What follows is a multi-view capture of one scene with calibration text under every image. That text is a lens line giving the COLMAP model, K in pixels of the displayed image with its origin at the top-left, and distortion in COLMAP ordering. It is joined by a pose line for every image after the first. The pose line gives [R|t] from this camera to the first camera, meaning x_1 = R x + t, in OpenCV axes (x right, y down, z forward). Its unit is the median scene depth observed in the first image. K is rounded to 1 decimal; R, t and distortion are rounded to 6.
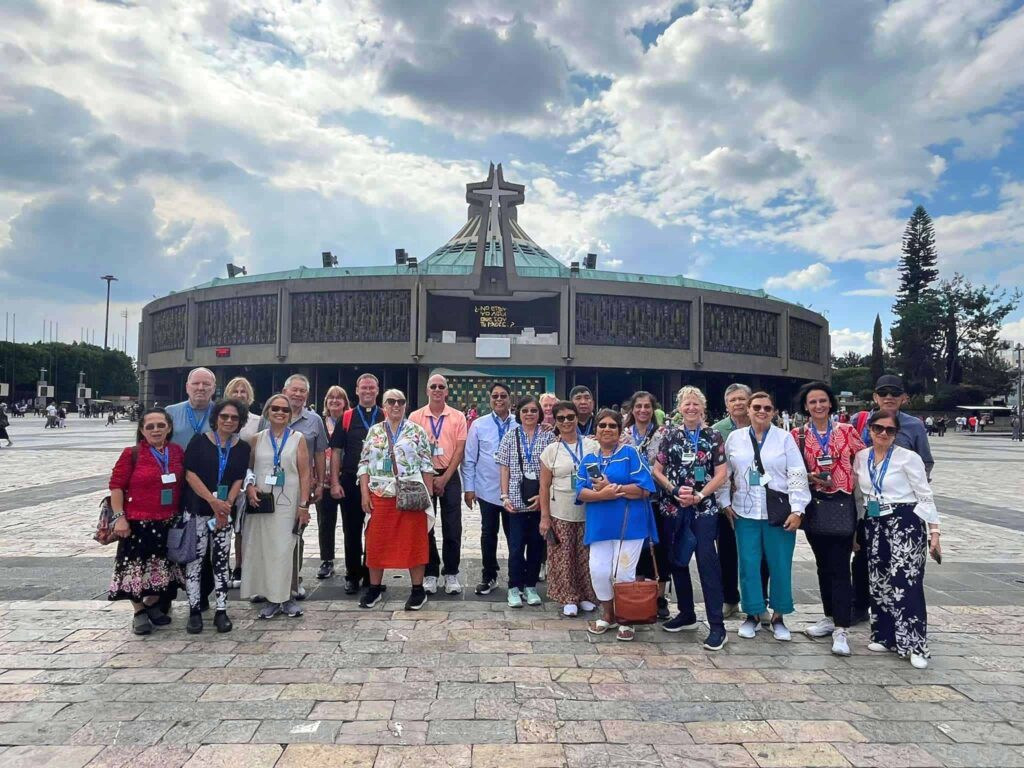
lens RADIAL K [[646.1, 0, 512.0], [0, 646.1, 384.0], [0, 0, 1]] dist [-0.003268, -0.001022]
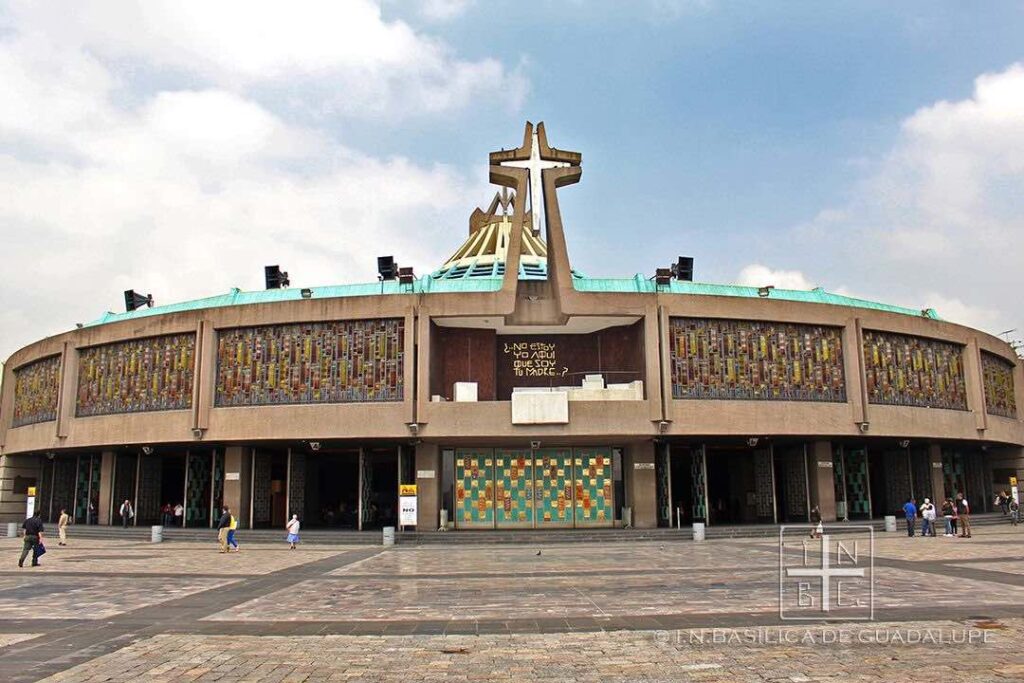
lens RADIAL K [[873.3, 0, 504.3], [0, 873.3, 328.5], [0, 0, 1]] dist [-0.127332, 0.010752]
pose [[0.999616, -0.025698, -0.010414, -0.049784], [0.023665, 0.986413, -0.162569, 0.002922], [0.014450, 0.162260, 0.986642, 0.167190]]
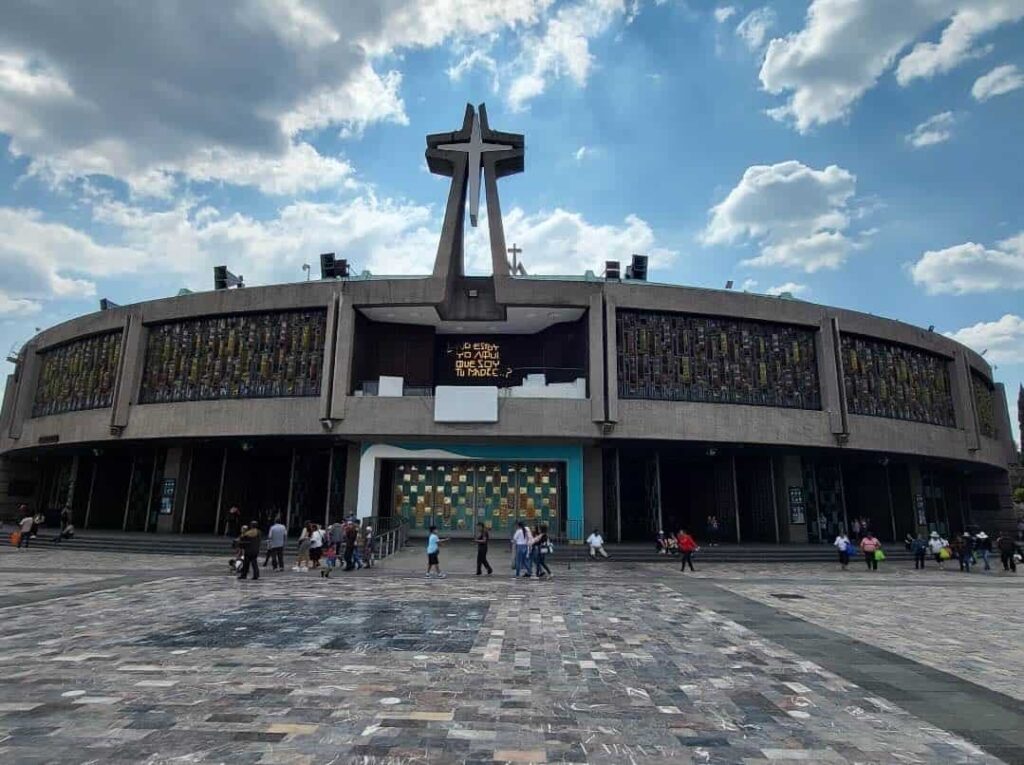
lens RADIAL K [[586.9, 0, 512.0], [0, 586.9, 382.5], [0, 0, 1]] dist [0.000499, -0.000557]
pose [[0.997406, -0.014397, -0.070532, 0.042329], [0.001661, 0.984139, -0.177391, 0.013389], [0.071967, 0.176814, 0.981610, 0.487057]]
